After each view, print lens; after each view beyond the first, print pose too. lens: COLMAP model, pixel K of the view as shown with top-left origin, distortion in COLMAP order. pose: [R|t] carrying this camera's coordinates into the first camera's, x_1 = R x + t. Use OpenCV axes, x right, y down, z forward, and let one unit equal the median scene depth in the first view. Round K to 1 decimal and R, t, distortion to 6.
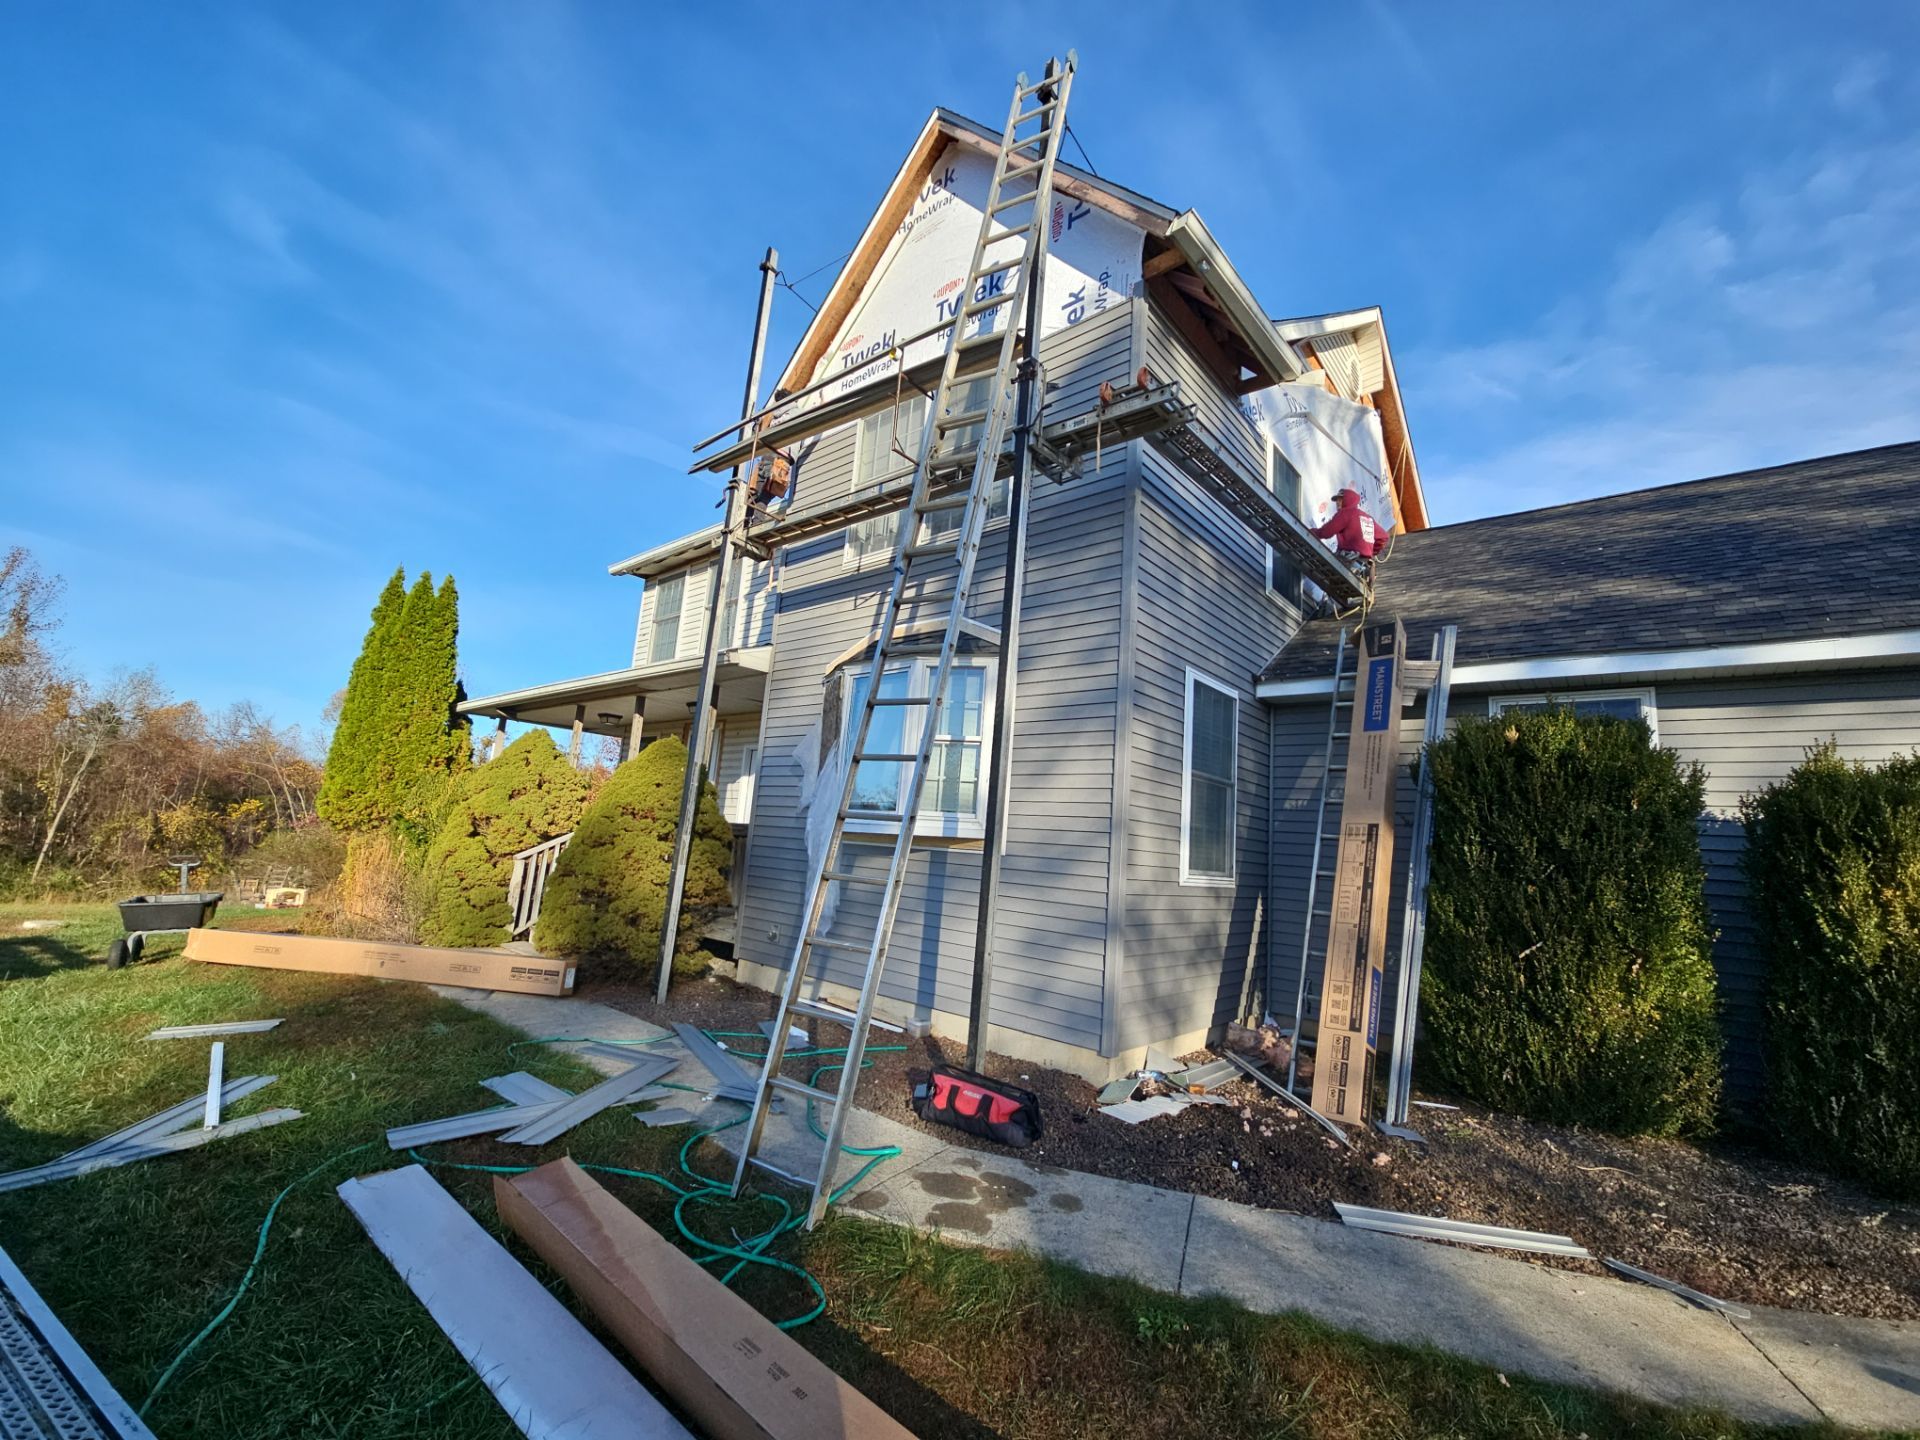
lens RADIAL K [[772.1, 0, 960.0], [0, 772.1, 720.0], [0, 0, 1]] dist [-0.000738, -0.000065]
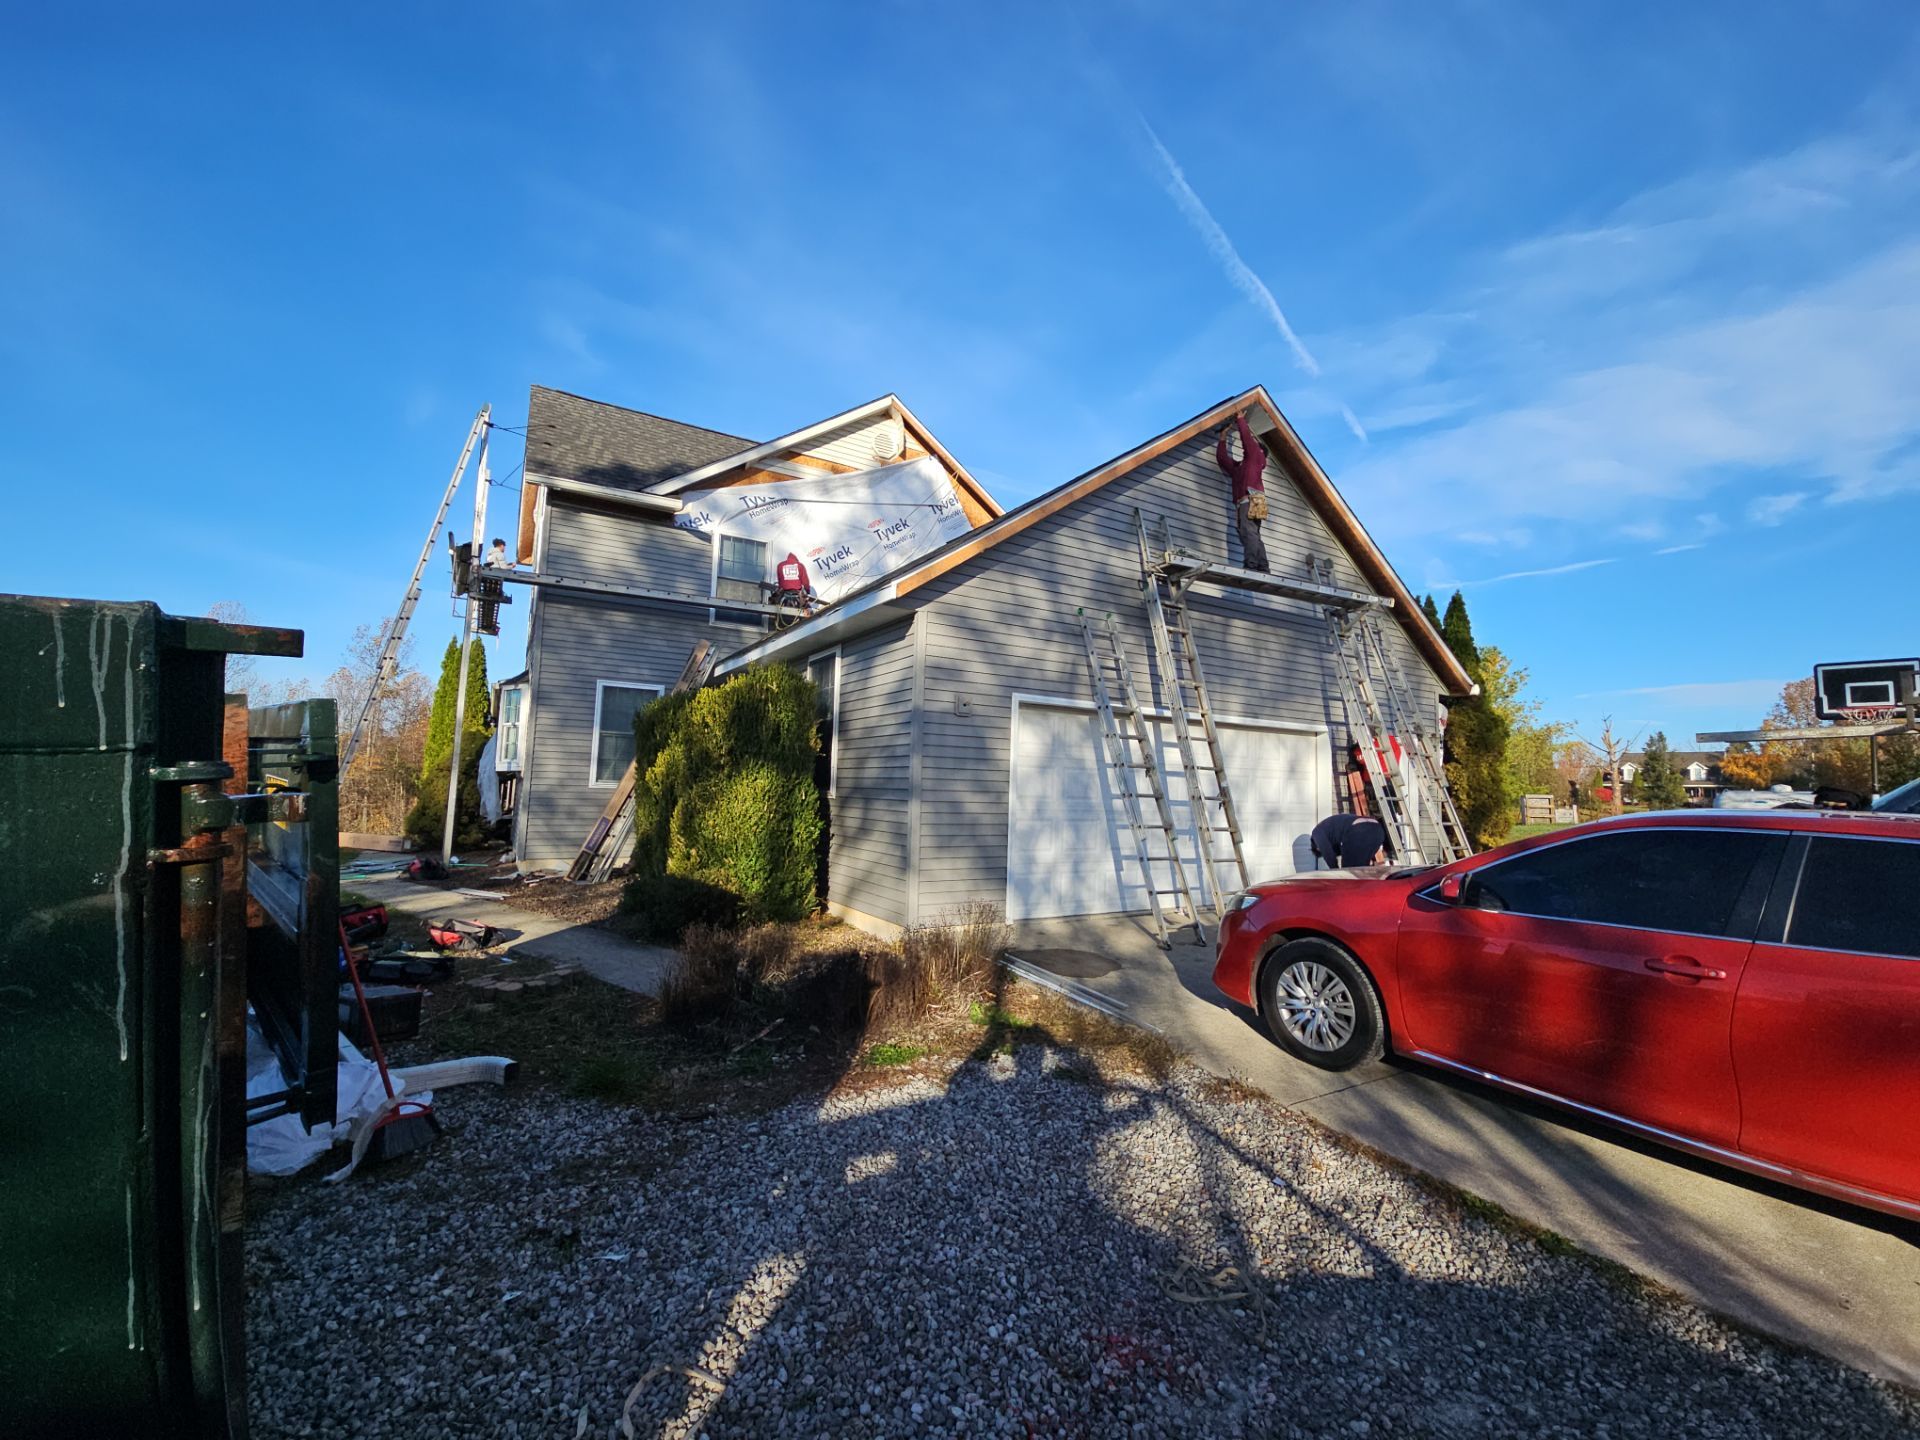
lens RADIAL K [[744.6, 0, 960.0], [0, 744.6, 720.0], [0, 0, 1]] dist [-0.007246, -0.000096]
pose [[0.946166, -0.060065, -0.318061, 1.126201], [0.078565, 0.995863, 0.045648, 0.012802], [0.314003, -0.068179, 0.946971, -0.335508]]
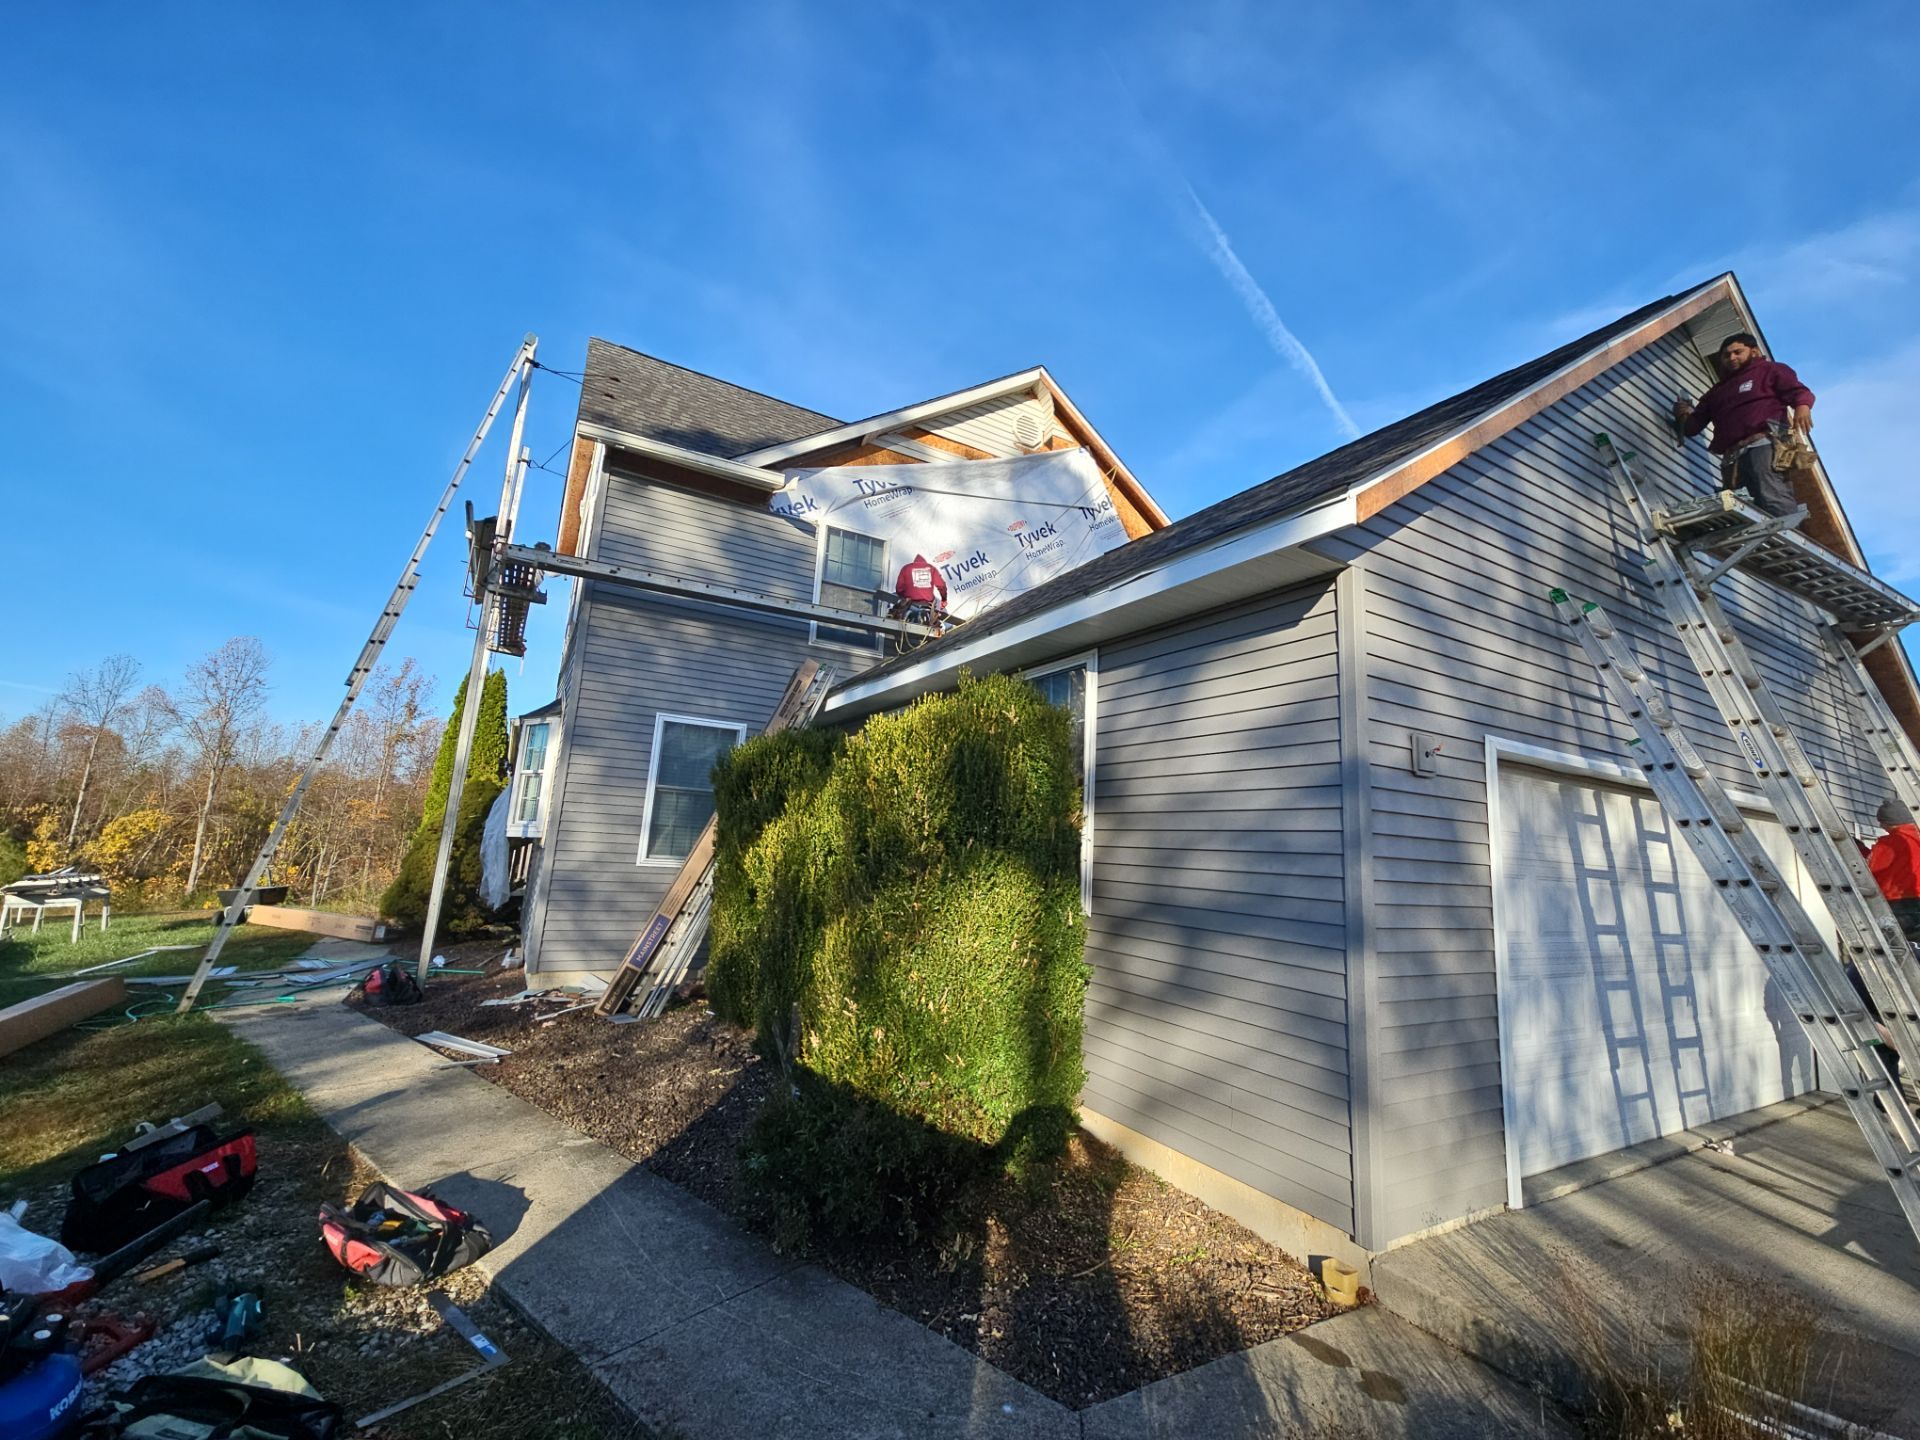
lens RADIAL K [[744.1, 0, 960.0], [0, 744.1, 720.0], [0, 0, 1]] dist [-0.000113, -0.000043]
pose [[0.940850, -0.061807, -0.333137, 0.804036], [0.051611, 0.997891, -0.039378, 0.017091], [0.334868, 0.019855, 0.942056, -0.065988]]
